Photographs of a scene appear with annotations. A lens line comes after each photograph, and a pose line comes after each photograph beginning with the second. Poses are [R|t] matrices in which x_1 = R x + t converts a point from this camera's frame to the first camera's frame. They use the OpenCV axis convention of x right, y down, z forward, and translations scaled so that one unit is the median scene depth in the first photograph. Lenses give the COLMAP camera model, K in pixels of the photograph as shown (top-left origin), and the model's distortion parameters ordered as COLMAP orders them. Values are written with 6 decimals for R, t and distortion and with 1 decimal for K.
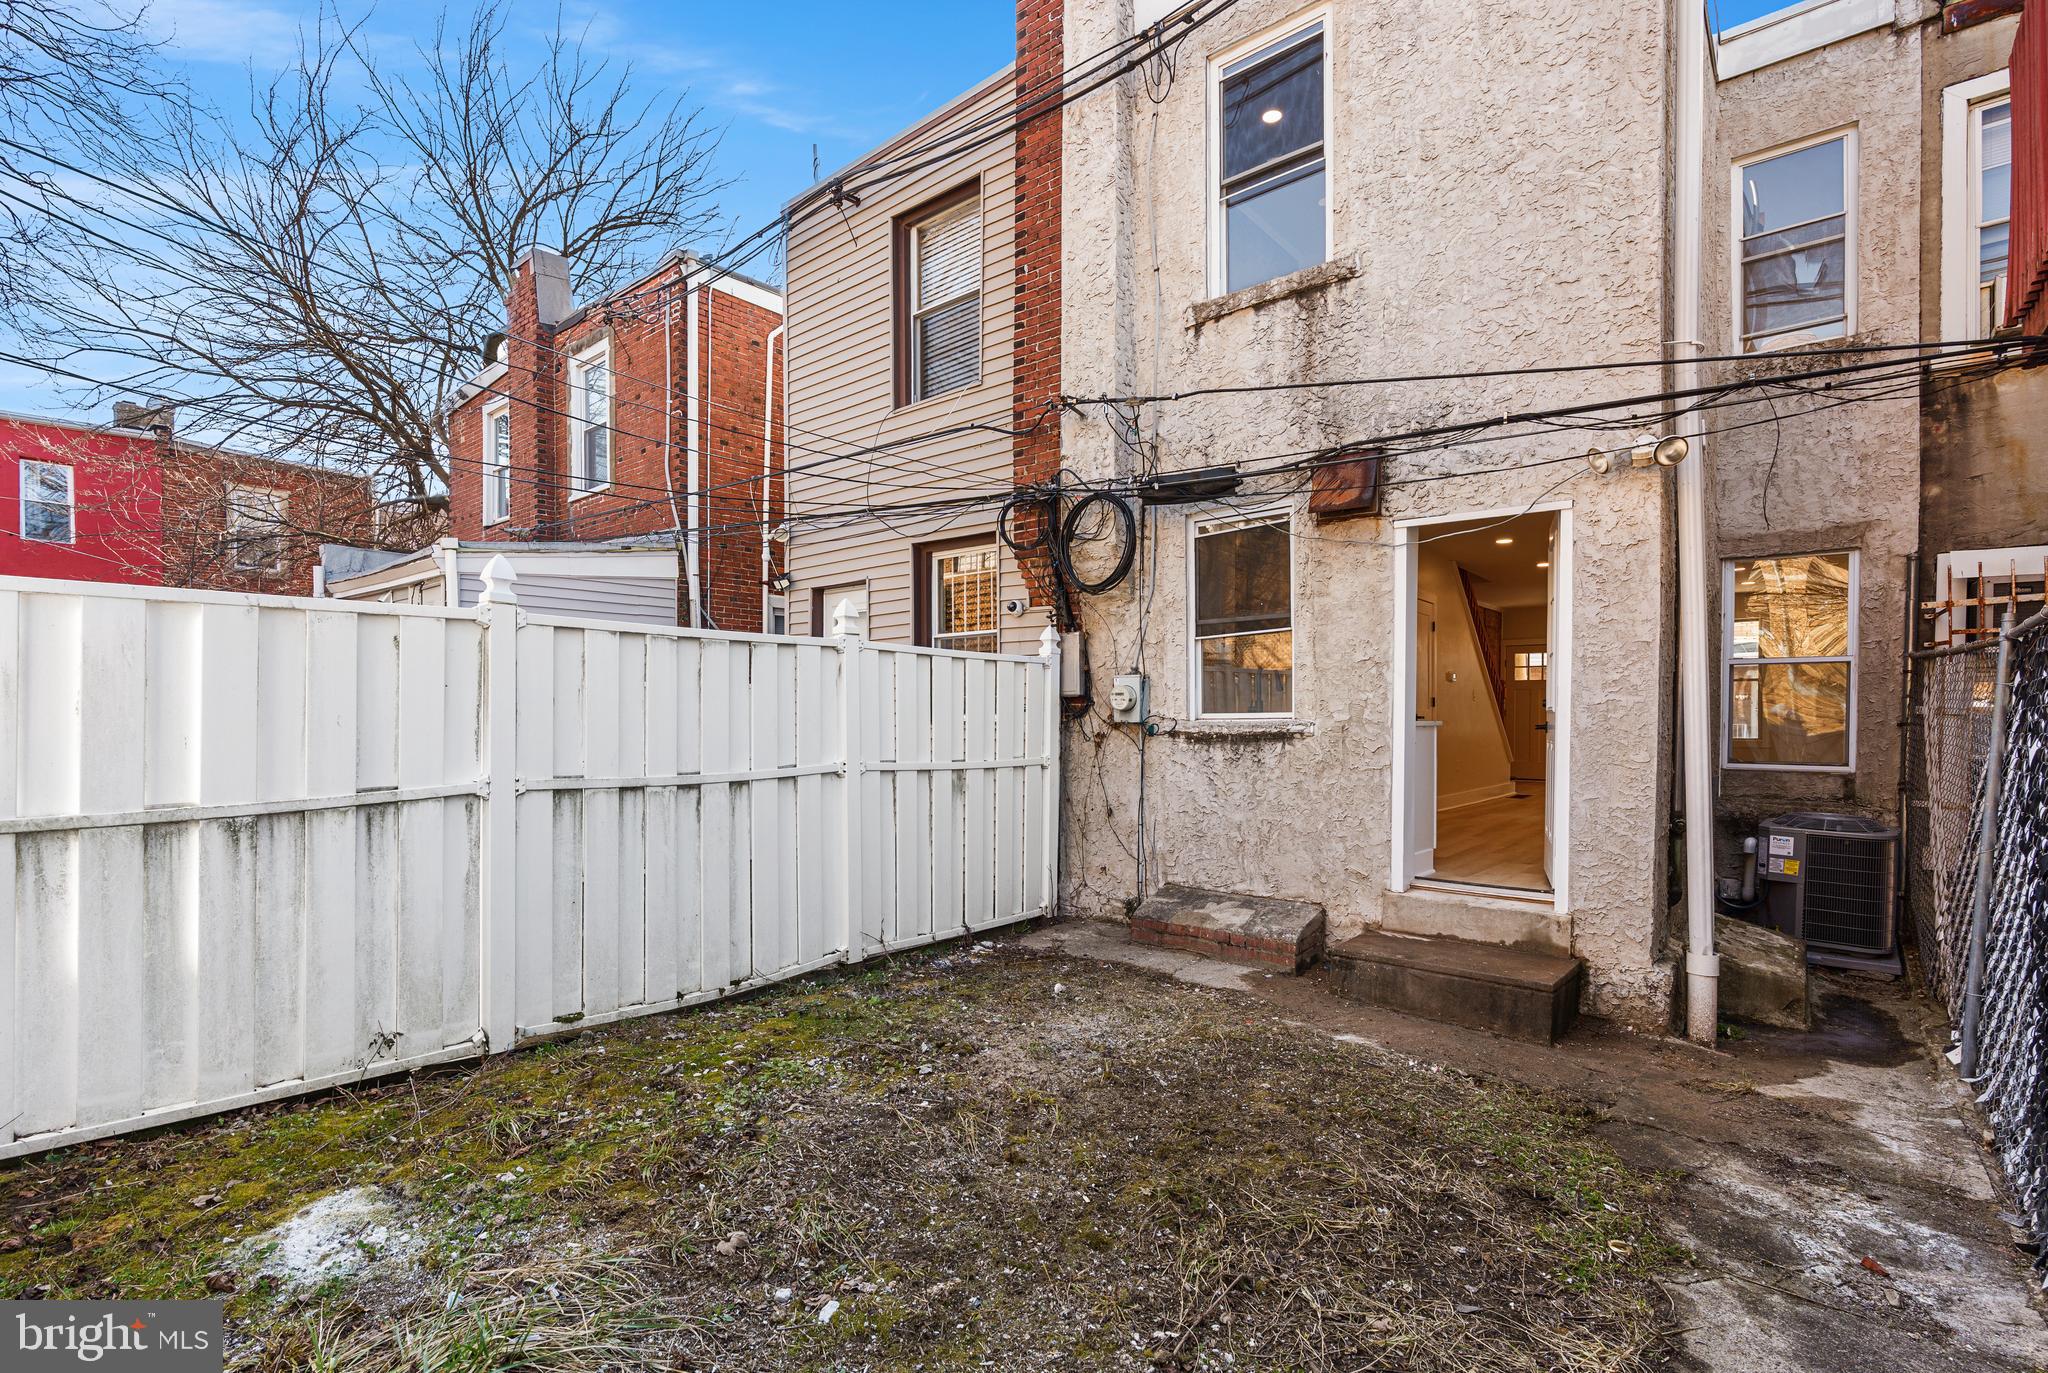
lens RADIAL K [[952.6, 0, 1031.8], [0, 952.6, 710.4], [0, 0, 1]] dist [-0.000275, 0.000482]
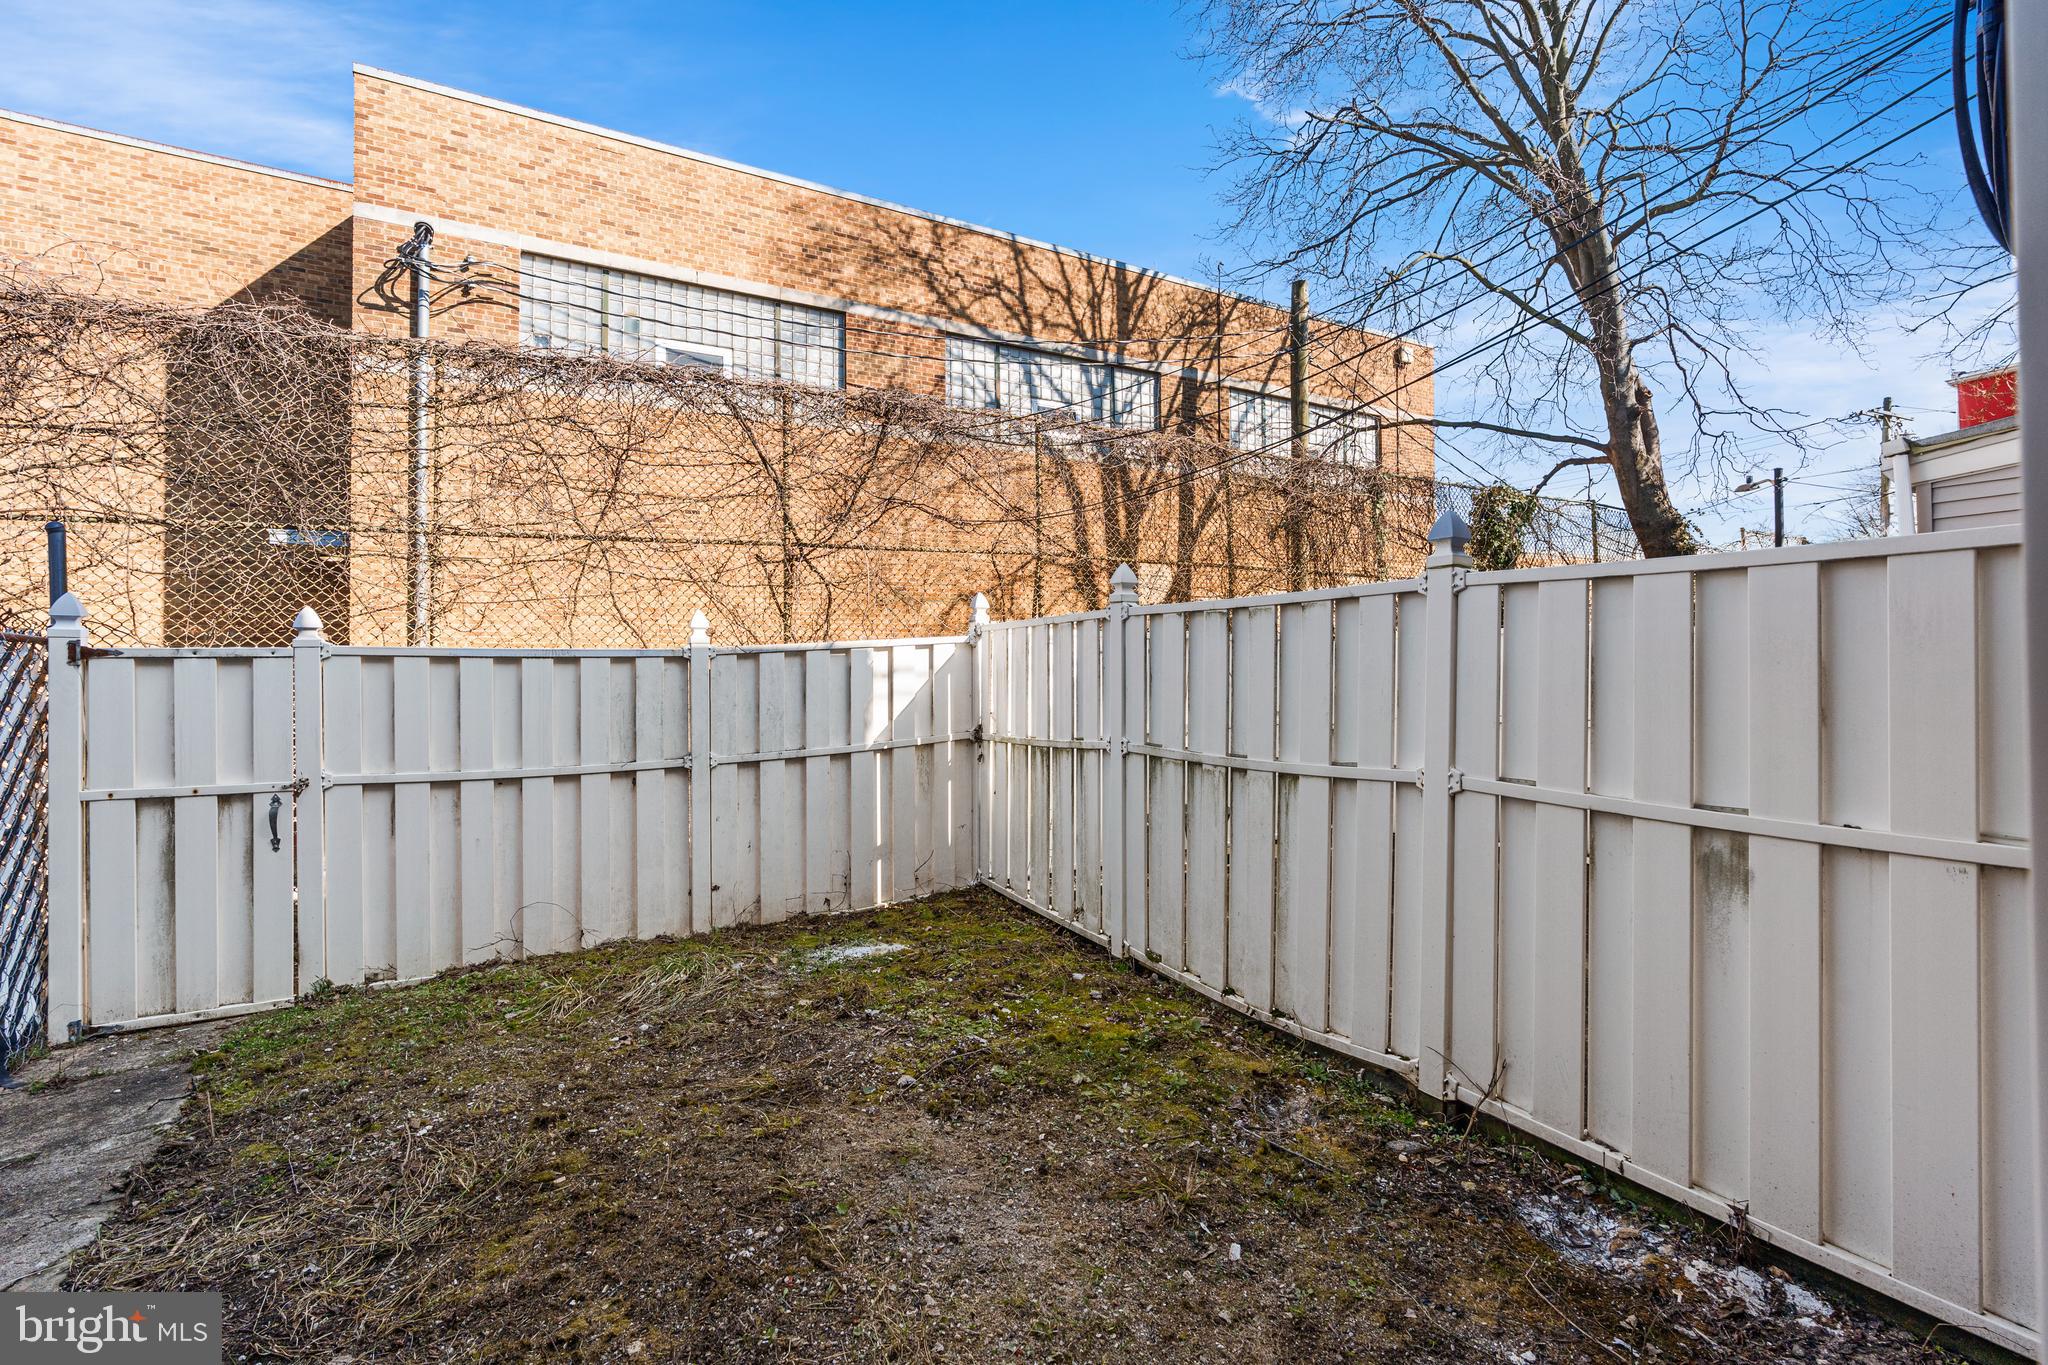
lens RADIAL K [[943.3, 0, 1018.2], [0, 943.3, 662.2], [0, 0, 1]] dist [-0.001287, 0.001664]
pose [[-0.332590, 0.000806, -0.943071, 0.686959], [0.010883, 0.999936, -0.002984, -0.028622], [0.943009, -0.011256, -0.332578, 1.351914]]
